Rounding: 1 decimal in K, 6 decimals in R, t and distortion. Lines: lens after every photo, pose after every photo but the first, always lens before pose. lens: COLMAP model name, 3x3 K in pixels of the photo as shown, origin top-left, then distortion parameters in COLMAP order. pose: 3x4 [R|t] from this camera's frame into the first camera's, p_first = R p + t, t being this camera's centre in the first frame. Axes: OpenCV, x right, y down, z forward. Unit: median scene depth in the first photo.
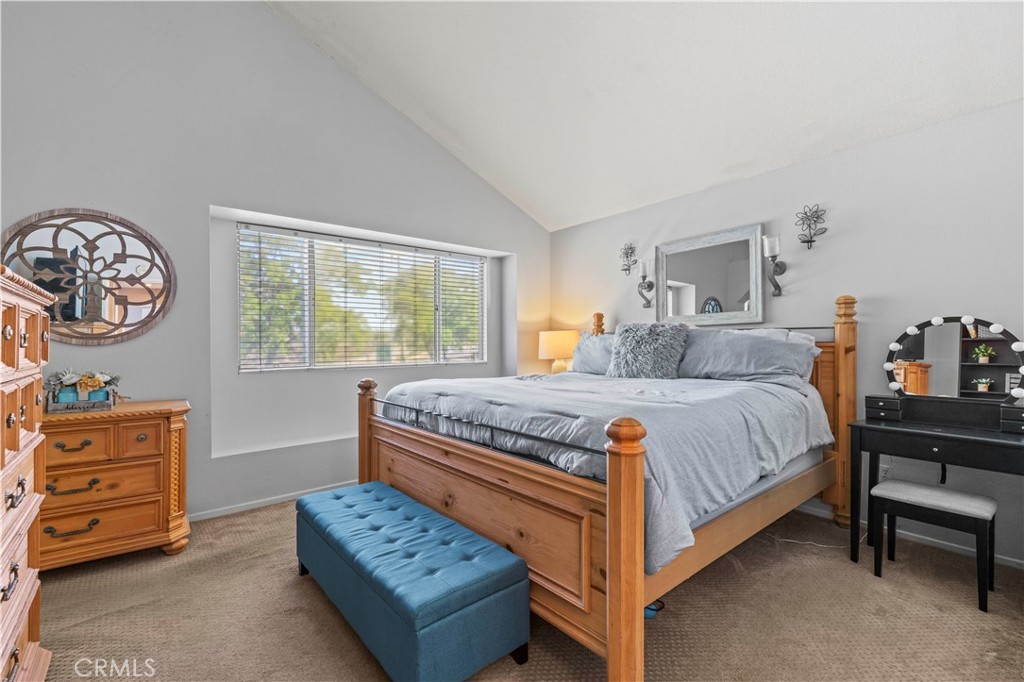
lens RADIAL K [[437.9, 0, 502.4], [0, 437.9, 343.5], [0, 0, 1]] dist [0.003513, -0.000384]
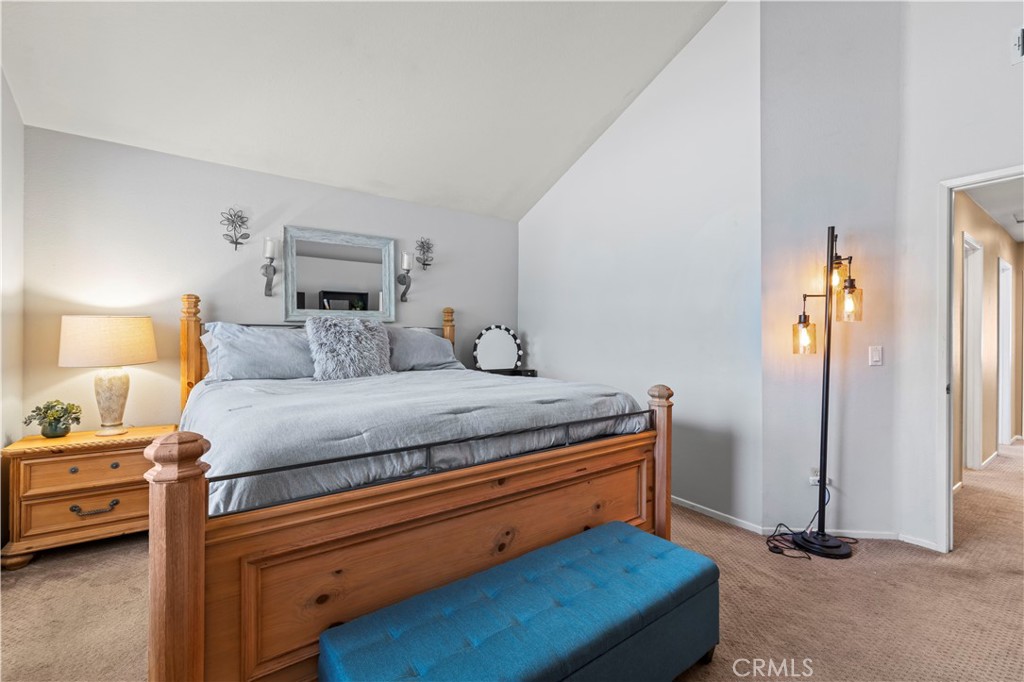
lens RADIAL K [[437.9, 0, 503.1], [0, 437.9, 340.3], [0, 0, 1]] dist [0.003513, -0.000384]
pose [[0.062185, -0.000005, 0.998065, -0.688505], [-0.002688, 0.999996, 0.000172, 0.001649], [-0.998061, -0.002693, 0.062185, 0.730211]]
